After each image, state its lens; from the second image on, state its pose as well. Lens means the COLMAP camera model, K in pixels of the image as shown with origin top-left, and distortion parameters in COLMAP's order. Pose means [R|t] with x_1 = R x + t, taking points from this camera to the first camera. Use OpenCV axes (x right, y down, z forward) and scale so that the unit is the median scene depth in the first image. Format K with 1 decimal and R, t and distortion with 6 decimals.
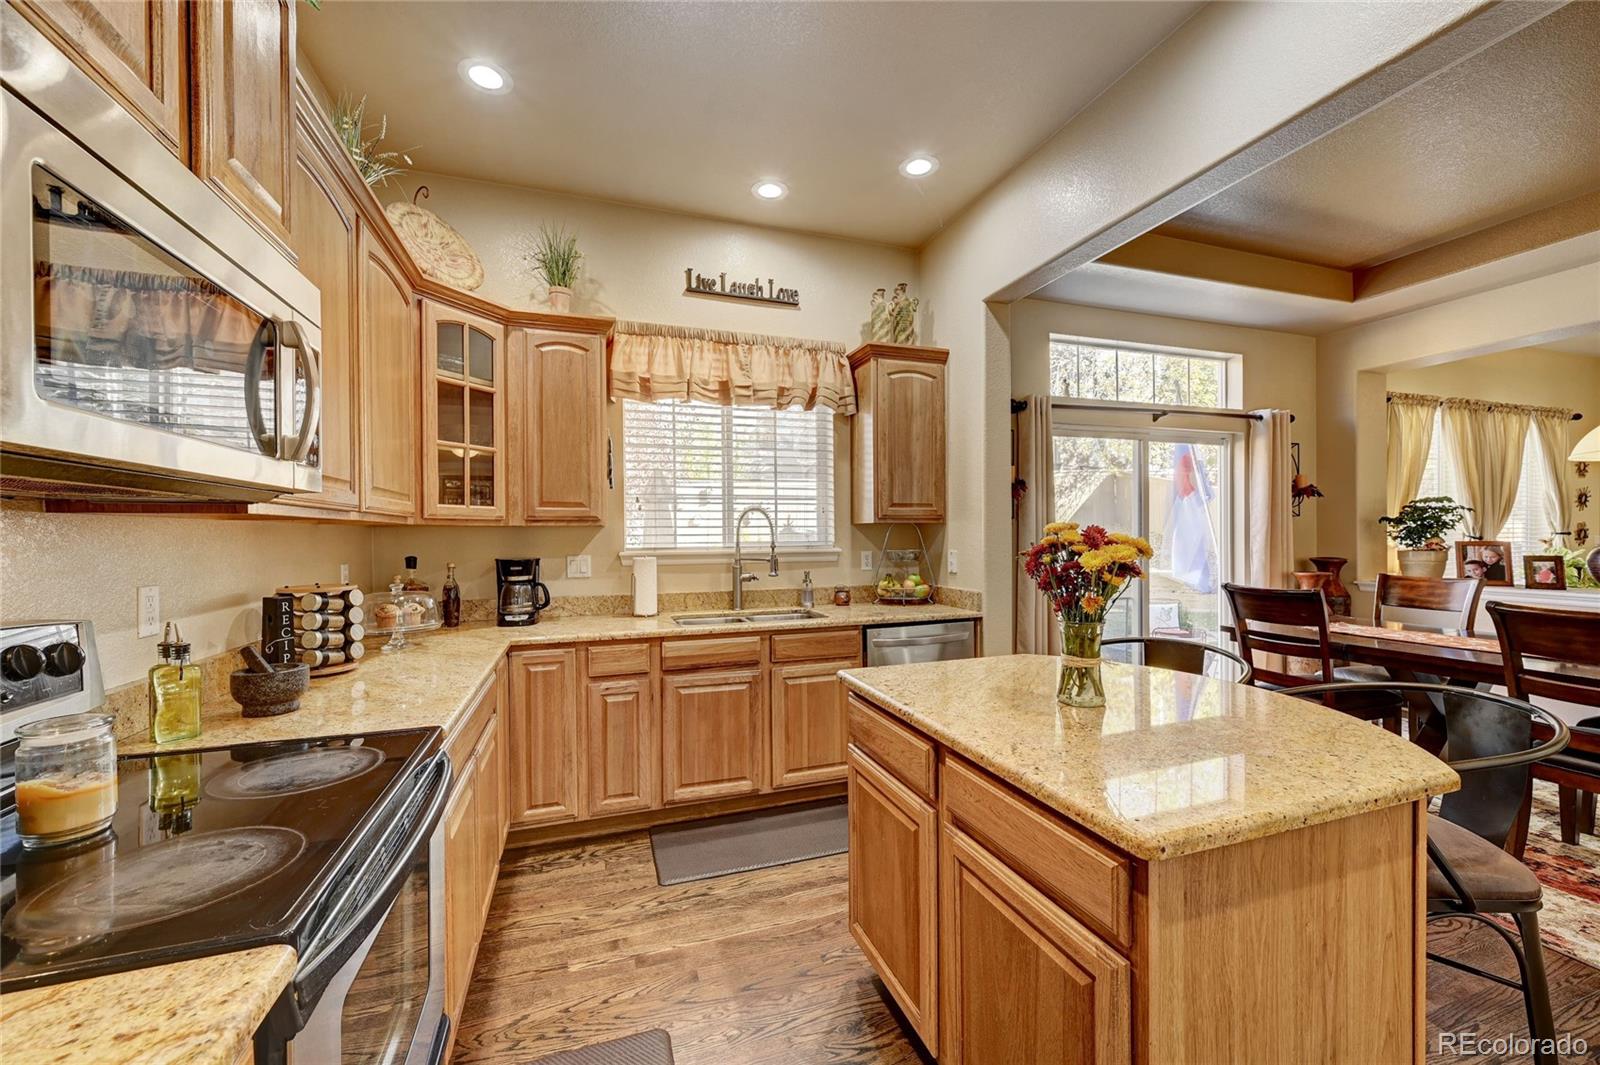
lens RADIAL K [[633.8, 0, 806.7], [0, 633.8, 535.2], [0, 0, 1]] dist [0.006859, -0.000124]
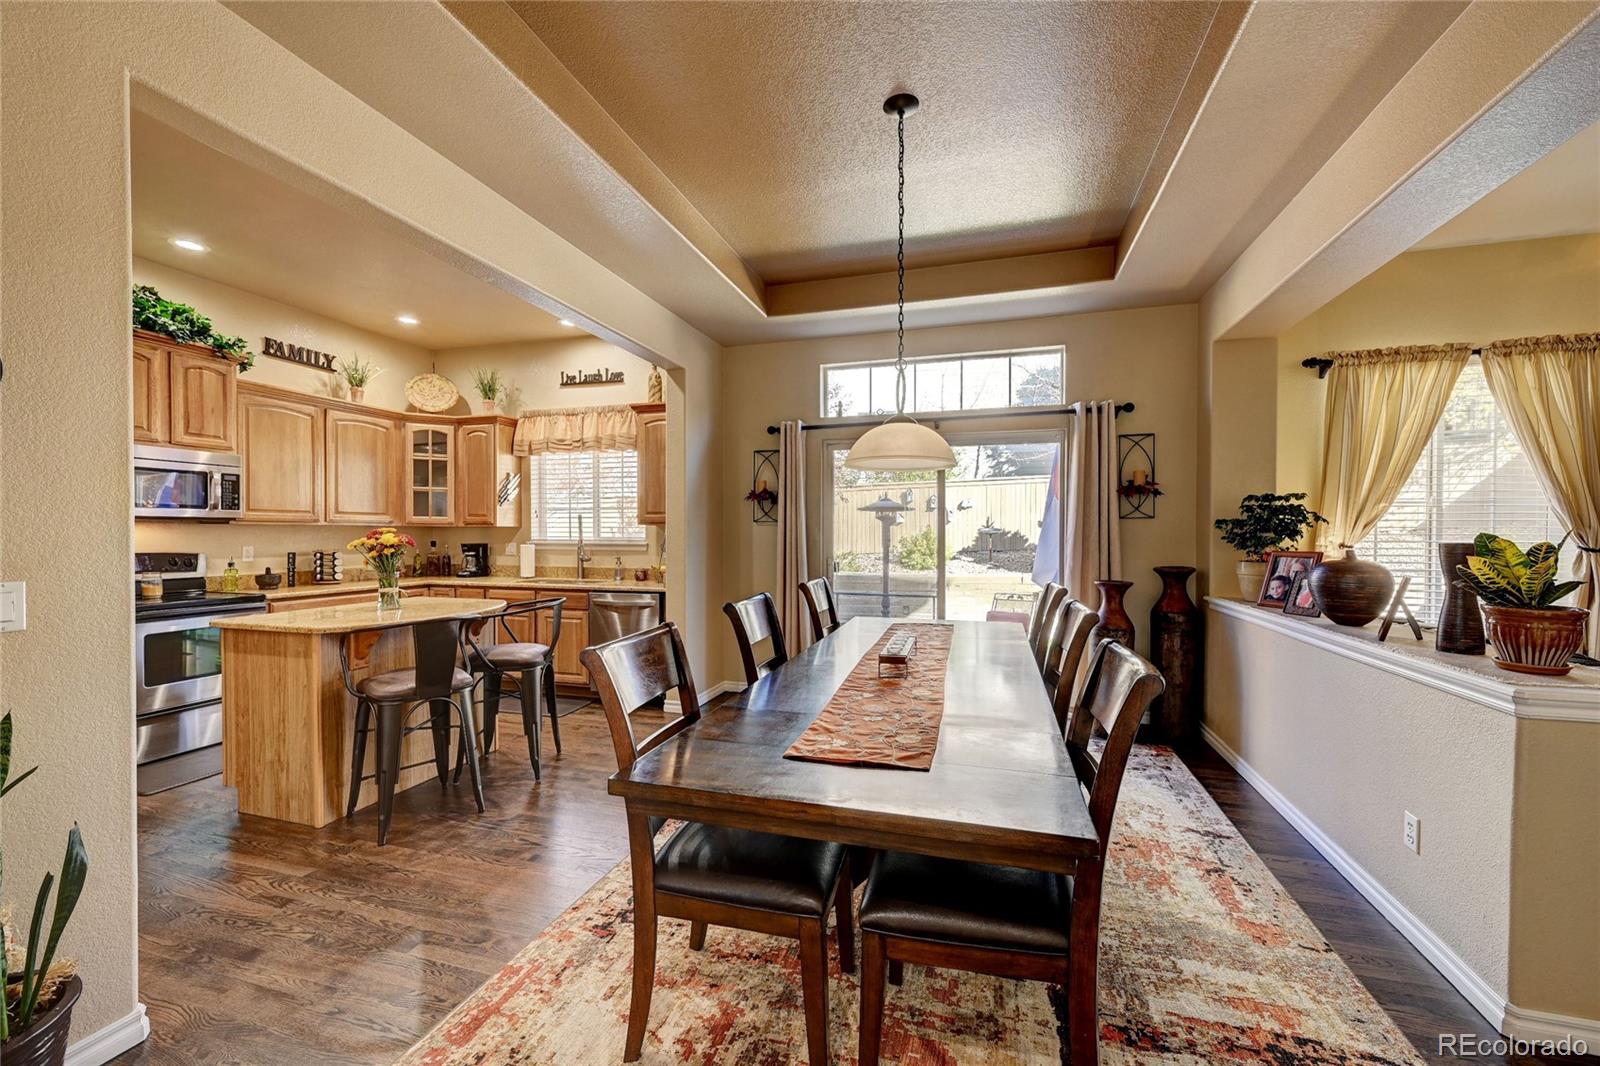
lens RADIAL K [[632.0, 0, 802.1], [0, 632.0, 539.0], [0, 0, 1]] dist [0.000877, -0.000433]
pose [[0.807150, 0.016227, -0.590124, 1.303020], [-0.010027, 0.999855, 0.013780, -0.011430], [0.590262, -0.005205, 0.807195, 0.033651]]
